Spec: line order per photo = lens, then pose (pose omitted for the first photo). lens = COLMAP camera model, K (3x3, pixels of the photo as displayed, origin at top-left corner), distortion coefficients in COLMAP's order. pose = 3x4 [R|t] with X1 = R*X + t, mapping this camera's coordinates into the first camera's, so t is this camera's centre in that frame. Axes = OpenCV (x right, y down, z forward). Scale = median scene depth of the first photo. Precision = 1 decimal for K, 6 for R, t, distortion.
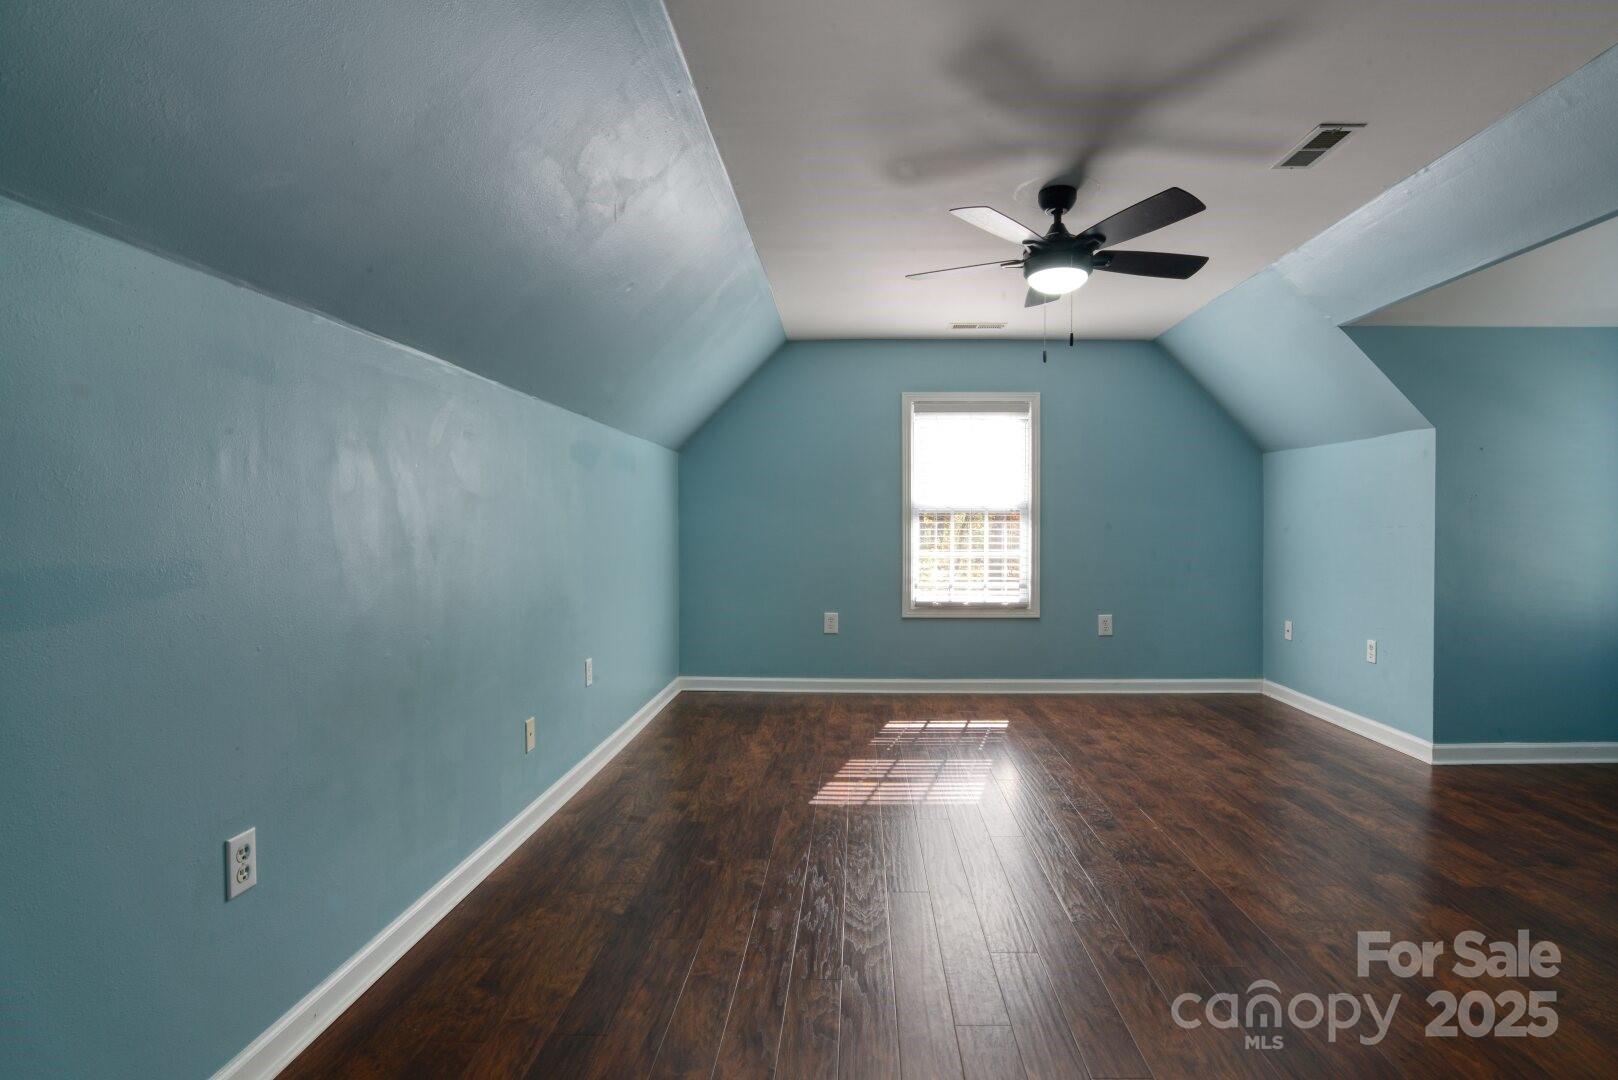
lens RADIAL K [[760.3, 0, 807.6], [0, 760.3, 536.4], [0, 0, 1]] dist [-0.014447, 0.001119]
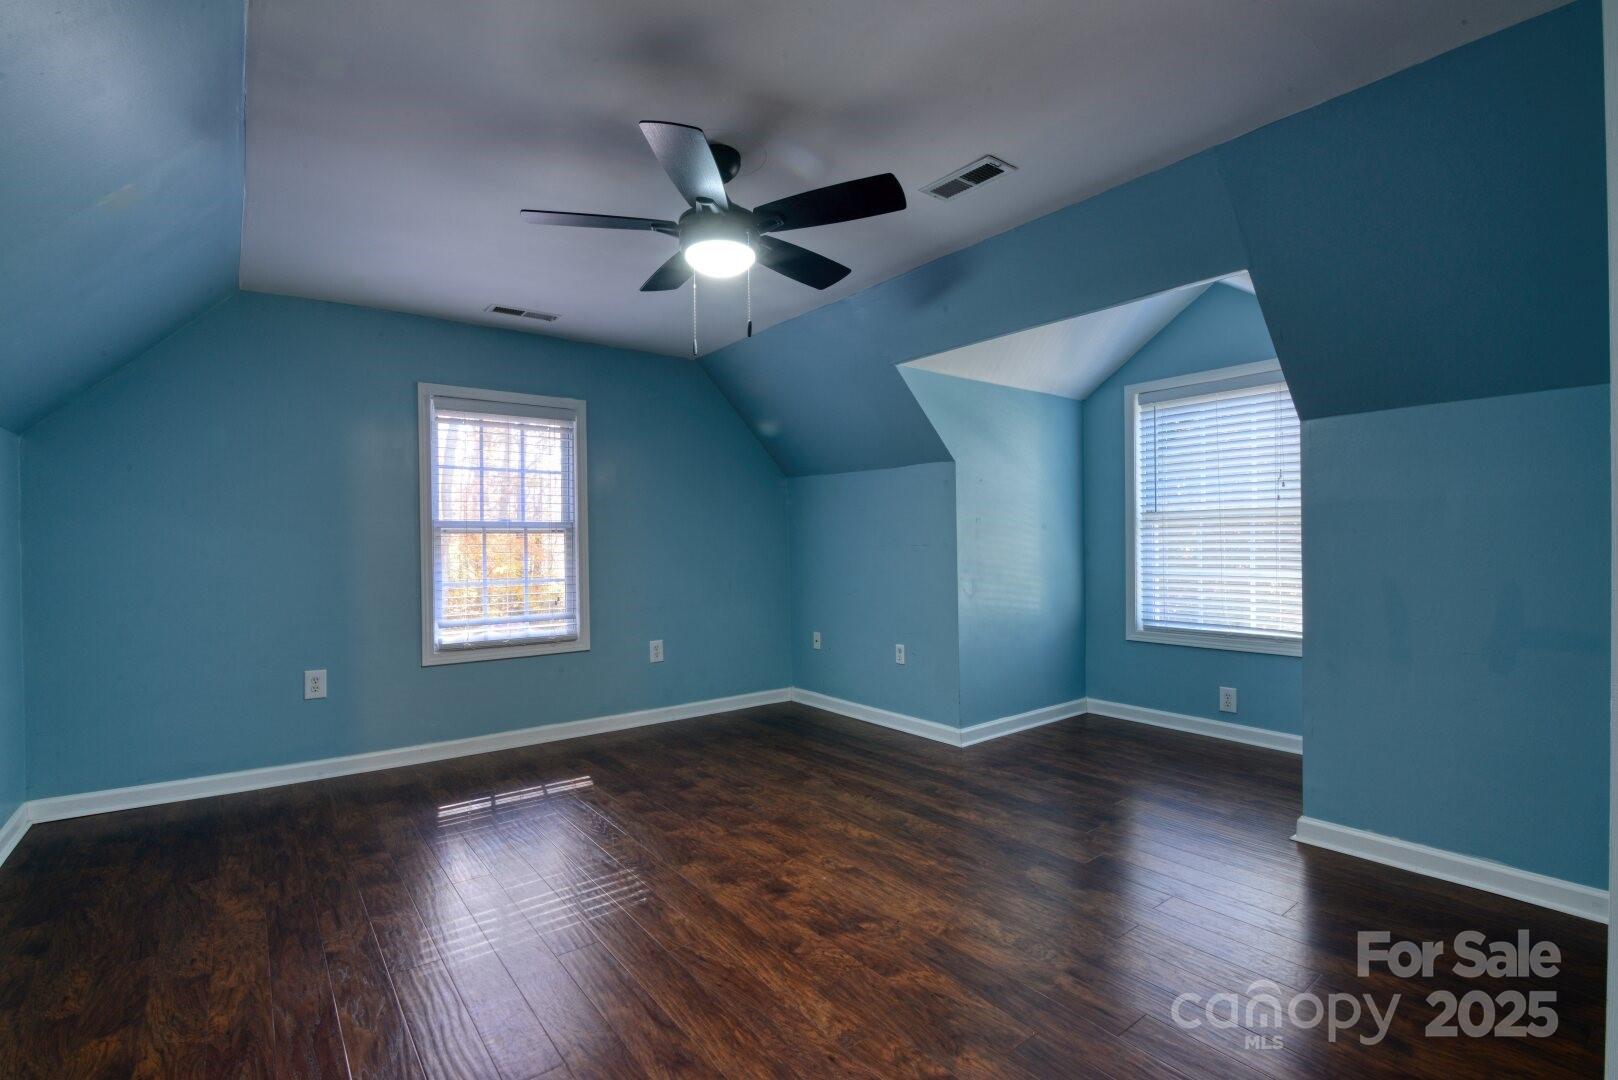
lens RADIAL K [[760.3, 0, 811.2], [0, 760.3, 543.7], [0, 0, 1]] dist [-0.014447, 0.001119]
pose [[0.774872, -0.010053, 0.632039, -0.080140], [0.020917, 0.999734, -0.009743, -0.006623], [-0.631772, 0.020770, 0.774876, 0.180715]]
